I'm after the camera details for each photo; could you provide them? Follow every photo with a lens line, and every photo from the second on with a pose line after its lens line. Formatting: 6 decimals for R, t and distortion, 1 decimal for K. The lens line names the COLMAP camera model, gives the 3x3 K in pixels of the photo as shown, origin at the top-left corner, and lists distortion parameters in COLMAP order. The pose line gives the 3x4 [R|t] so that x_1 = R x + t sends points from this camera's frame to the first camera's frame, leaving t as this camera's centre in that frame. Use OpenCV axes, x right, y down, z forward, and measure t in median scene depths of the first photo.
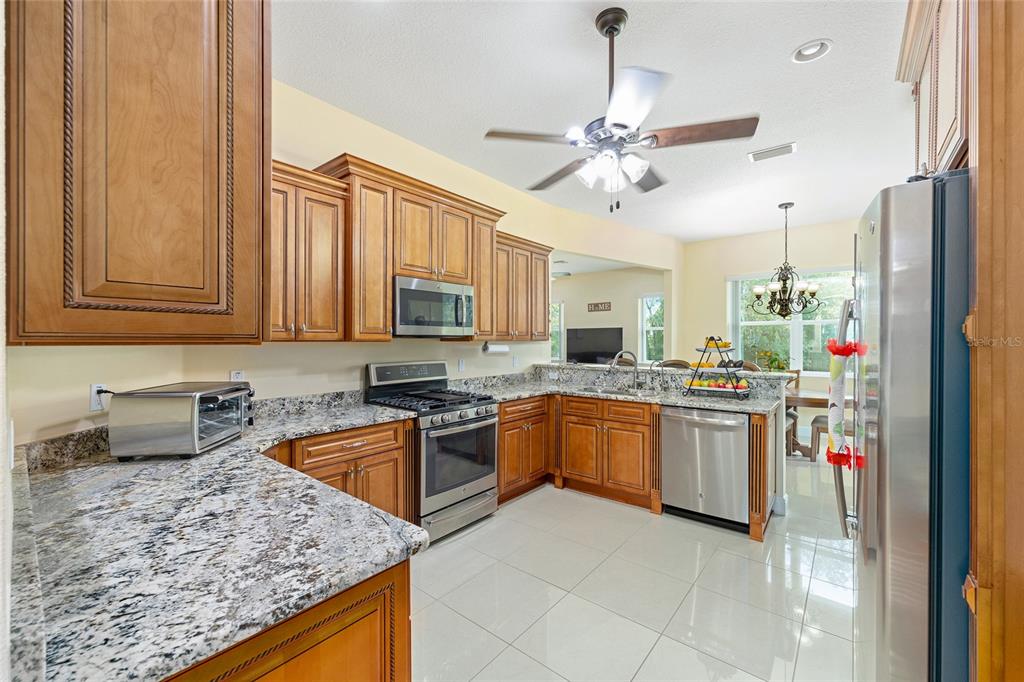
lens RADIAL K [[409.7, 0, 511.6], [0, 409.7, 341.9], [0, 0, 1]] dist [-0.004840, 0.001611]
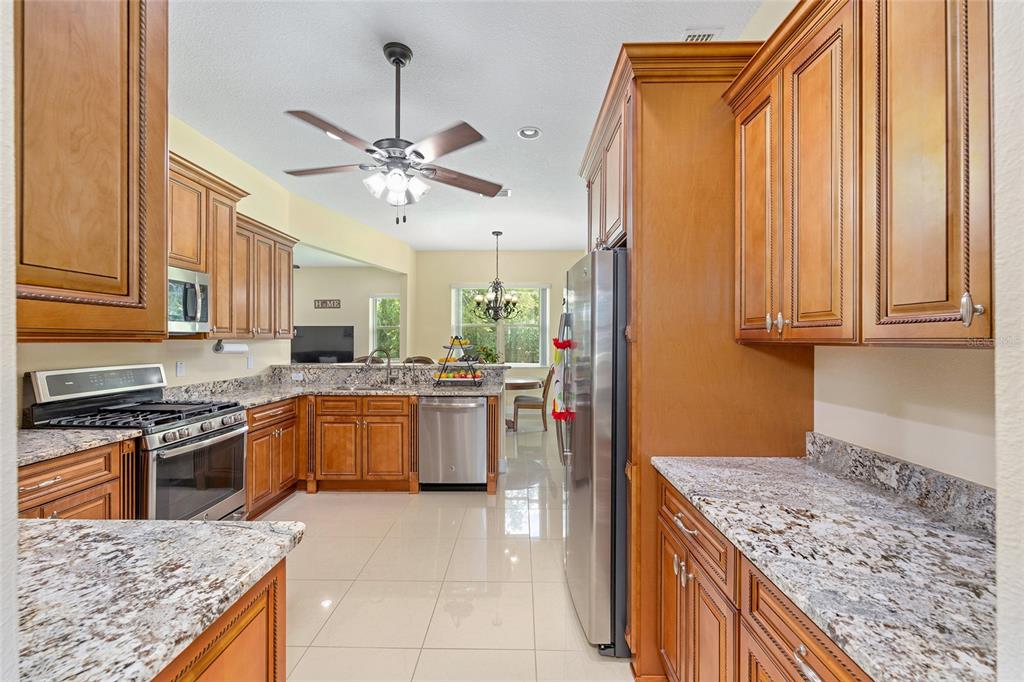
lens RADIAL K [[409.7, 0, 510.3], [0, 409.7, 339.2], [0, 0, 1]] dist [-0.004840, 0.001611]
pose [[0.786084, 0.001713, 0.618117, -0.152640], [0.000335, 0.999995, -0.003196, 0.000949], [-0.618119, 0.002719, 0.786080, -0.051186]]
